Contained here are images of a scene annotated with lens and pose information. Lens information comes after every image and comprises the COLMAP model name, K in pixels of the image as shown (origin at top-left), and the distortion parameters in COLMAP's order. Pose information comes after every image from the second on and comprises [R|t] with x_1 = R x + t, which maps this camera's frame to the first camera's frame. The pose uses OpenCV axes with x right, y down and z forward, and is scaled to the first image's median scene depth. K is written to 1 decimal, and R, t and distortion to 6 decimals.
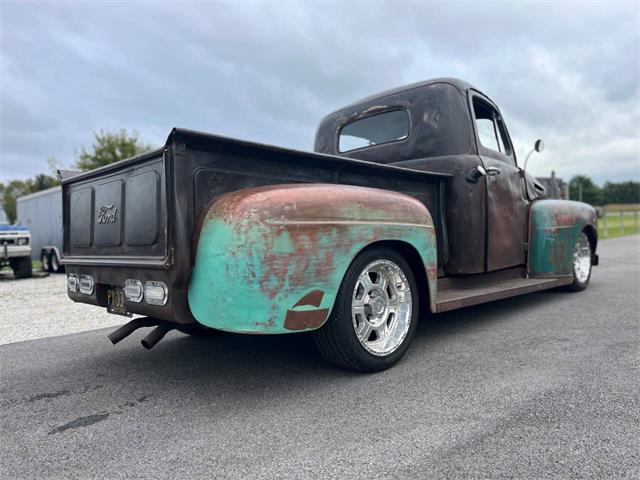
lens RADIAL K [[486.9, 0, 323.0], [0, 486.9, 239.0], [0, 0, 1]] dist [0.078183, -0.101334]
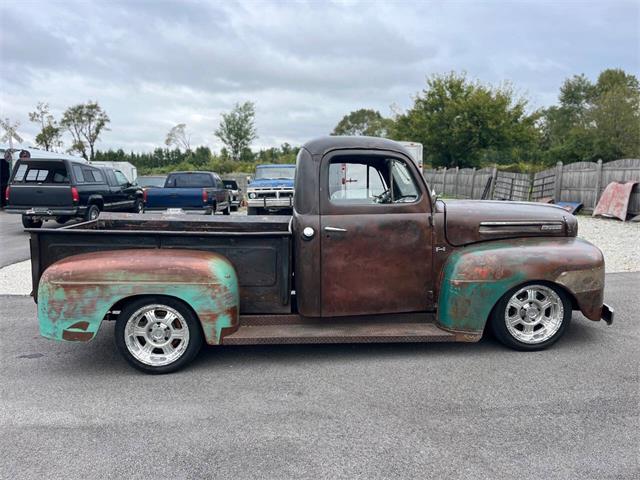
lens RADIAL K [[486.9, 0, 322.8], [0, 486.9, 236.7], [0, 0, 1]] dist [0.078183, -0.101334]
pose [[0.747724, 0.118138, -0.653416, 1.409818], [-0.022862, 0.988042, 0.152477, -0.389942], [0.663616, -0.099073, 0.741484, 0.234463]]
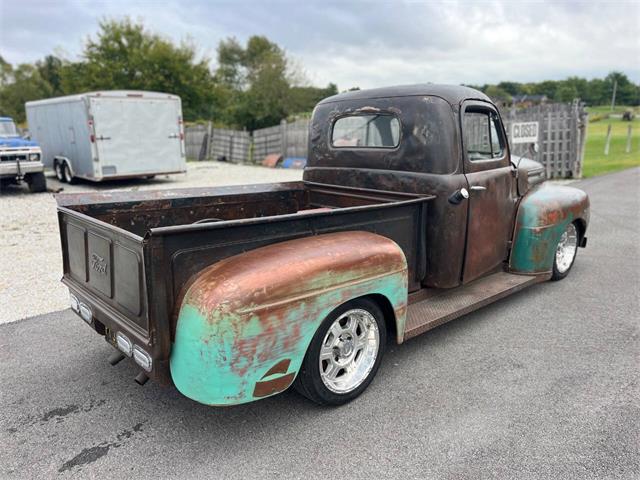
lens RADIAL K [[486.9, 0, 321.8], [0, 486.9, 241.1], [0, 0, 1]] dist [0.078183, -0.101334]
pose [[0.998853, 0.039466, -0.027121, 0.075845], [-0.032435, 0.974244, 0.223151, -0.336301], [0.035230, -0.222016, 0.974406, -0.028462]]
